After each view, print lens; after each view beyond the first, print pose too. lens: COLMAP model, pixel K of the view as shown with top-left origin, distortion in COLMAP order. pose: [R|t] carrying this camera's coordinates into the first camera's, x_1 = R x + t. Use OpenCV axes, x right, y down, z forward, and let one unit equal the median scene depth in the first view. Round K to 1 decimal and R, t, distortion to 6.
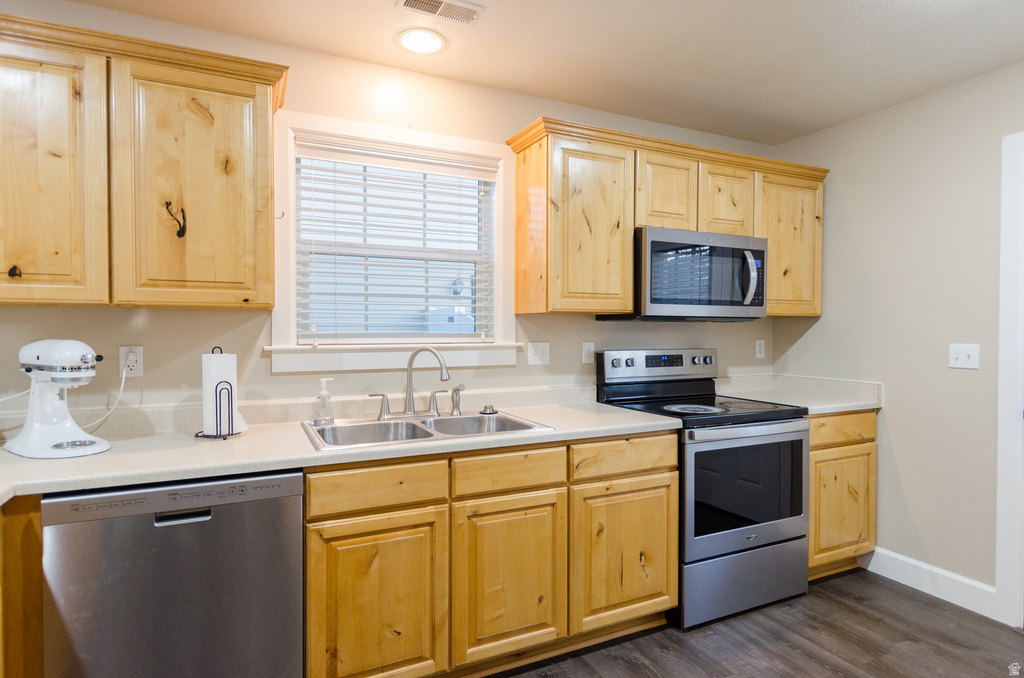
lens RADIAL K [[529.9, 0, 512.0], [0, 529.9, 339.0], [0, 0, 1]] dist [0.001839, -0.000756]
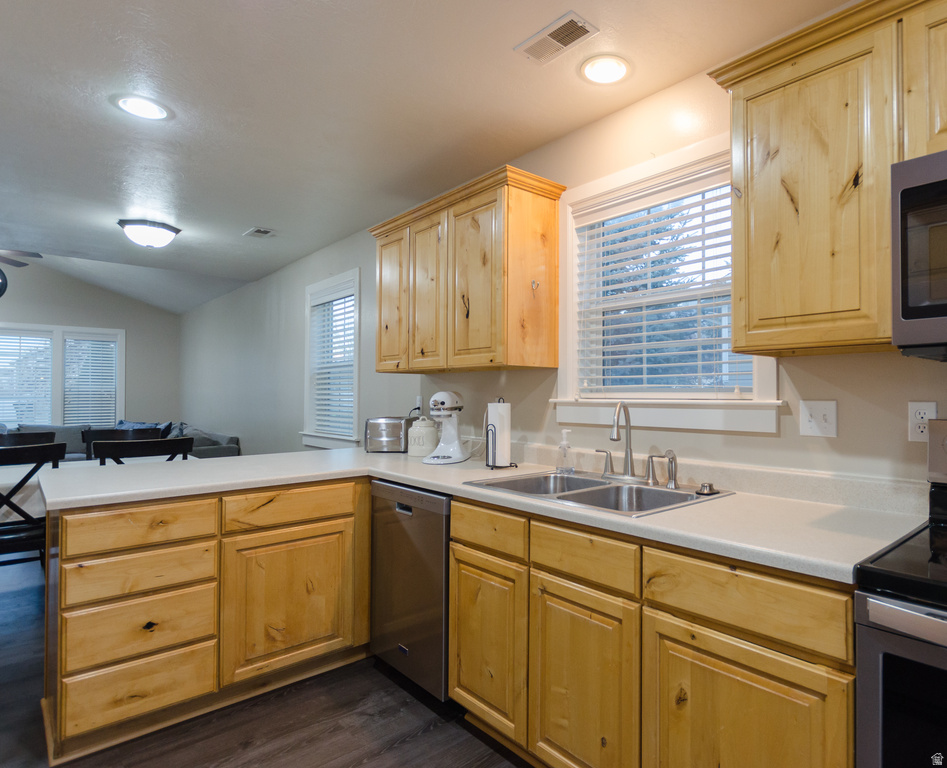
lens RADIAL K [[598.4, 0, 626.5], [0, 598.4, 384.6], [0, 0, 1]] dist [0.001426, -0.001642]
pose [[0.347847, -0.016133, -0.937413, 0.737868], [-0.017973, 0.999553, -0.023872, 0.009646], [0.937379, 0.025151, 0.347401, 0.625746]]
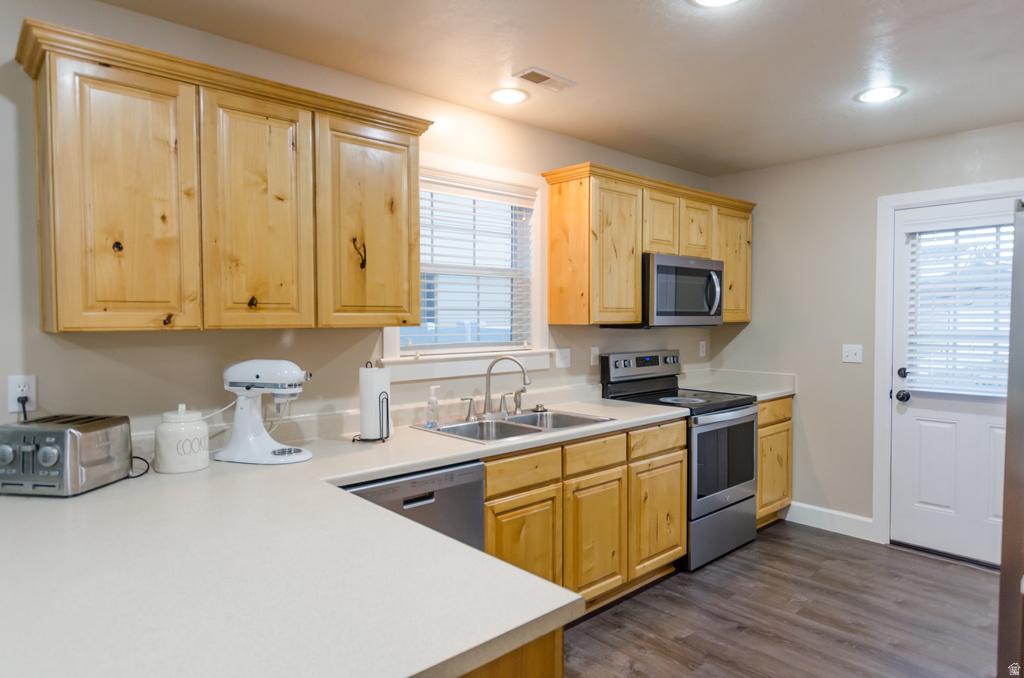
lens RADIAL K [[616.0, 0, 512.0], [0, 616.0, 339.0], [0, 0, 1]] dist [-0.002243, -0.000043]
pose [[0.953135, -0.011088, 0.302343, -0.532215], [0.006091, 0.999829, 0.017465, -0.044040], [-0.302485, -0.014805, 0.953039, -0.281563]]
